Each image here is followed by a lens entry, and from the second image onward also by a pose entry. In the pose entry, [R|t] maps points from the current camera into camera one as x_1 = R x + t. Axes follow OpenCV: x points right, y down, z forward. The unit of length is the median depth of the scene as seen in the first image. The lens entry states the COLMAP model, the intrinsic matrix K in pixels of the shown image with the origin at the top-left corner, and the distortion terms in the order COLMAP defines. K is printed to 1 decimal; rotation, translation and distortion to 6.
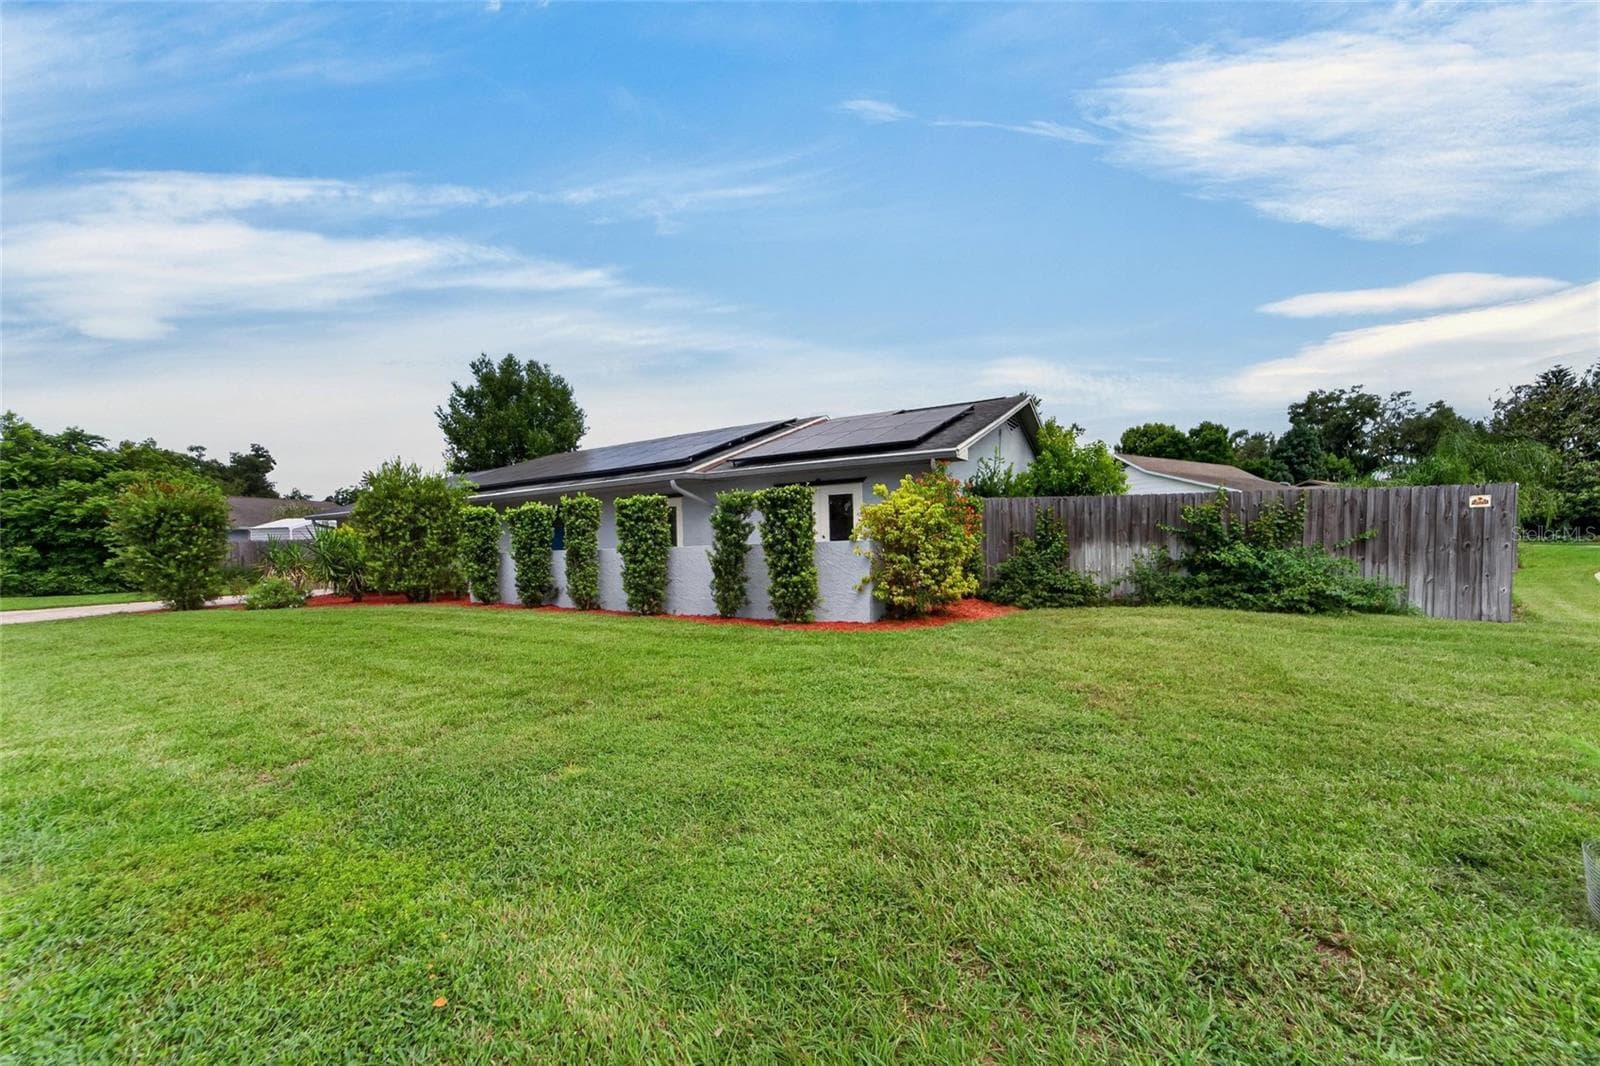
lens RADIAL K [[672.2, 0, 773.2], [0, 672.2, 596.4], [0, 0, 1]] dist [-0.000836, 0.000231]
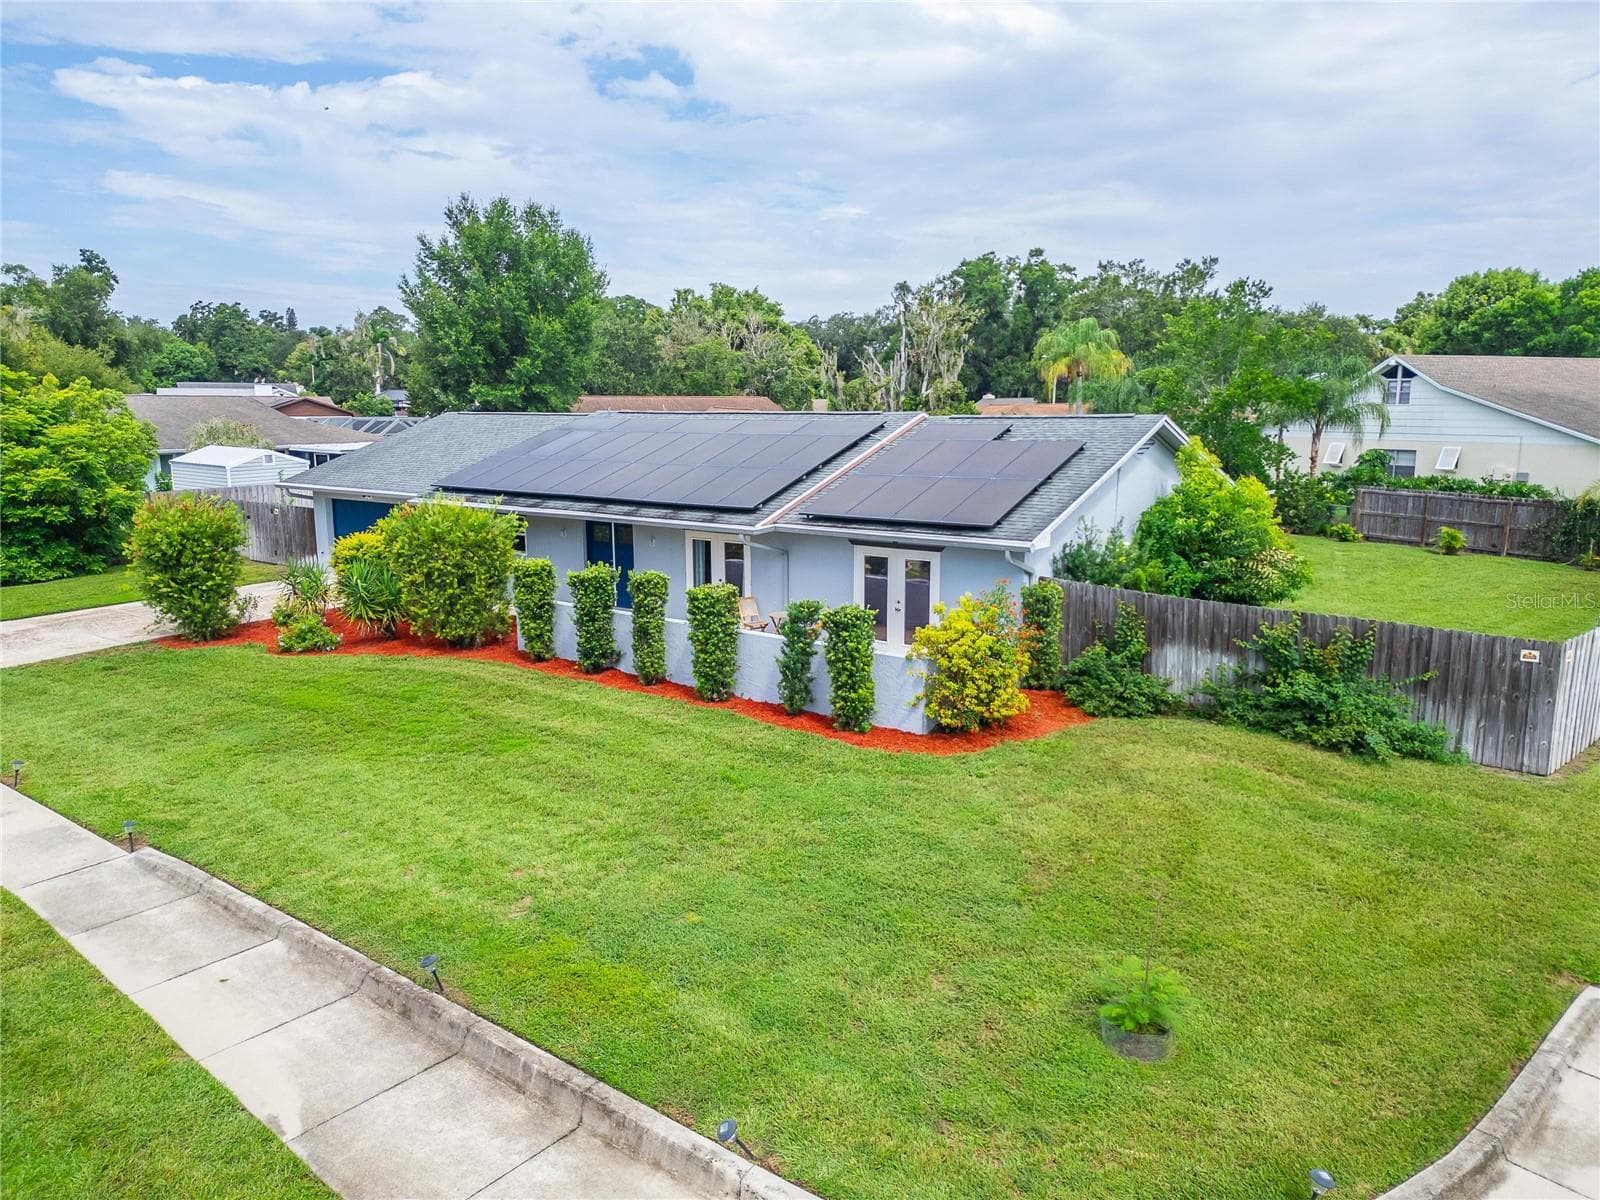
lens RADIAL K [[1113.2, 0, 794.6], [0, 1113.2, 592.9], [0, 0, 1]] dist [0.069893, -0.054611]
pose [[0.996304, 0.032838, -0.079378, 0.046459], [-0.024277, 0.994016, 0.106499, -0.237651], [0.082400, -0.104178, 0.991139, -0.474282]]
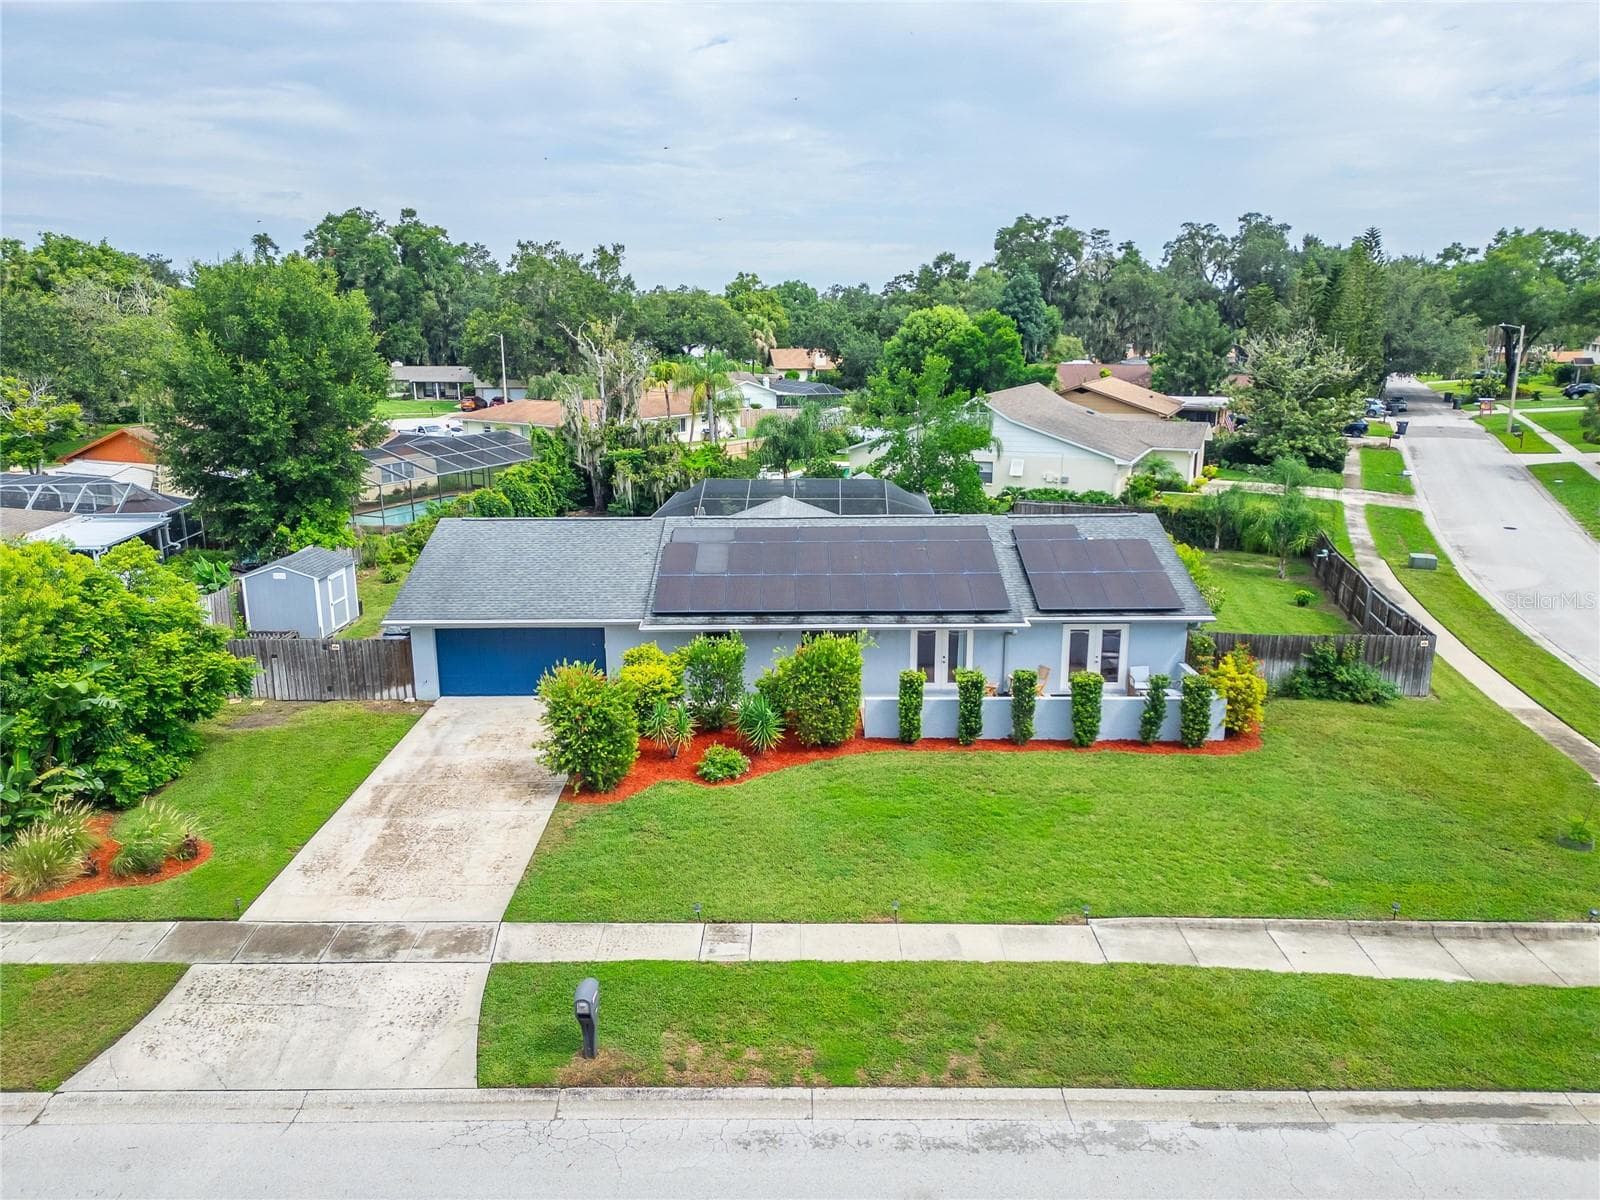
lens RADIAL K [[1113.2, 0, 789.4], [0, 1113.2, 595.1], [0, 0, 1]] dist [0.069893, -0.054611]
pose [[0.845268, -0.110580, 0.522776, -1.580436], [0.022474, 0.984844, 0.171980, -0.592350], [-0.533870, -0.133620, 0.834942, -0.579338]]
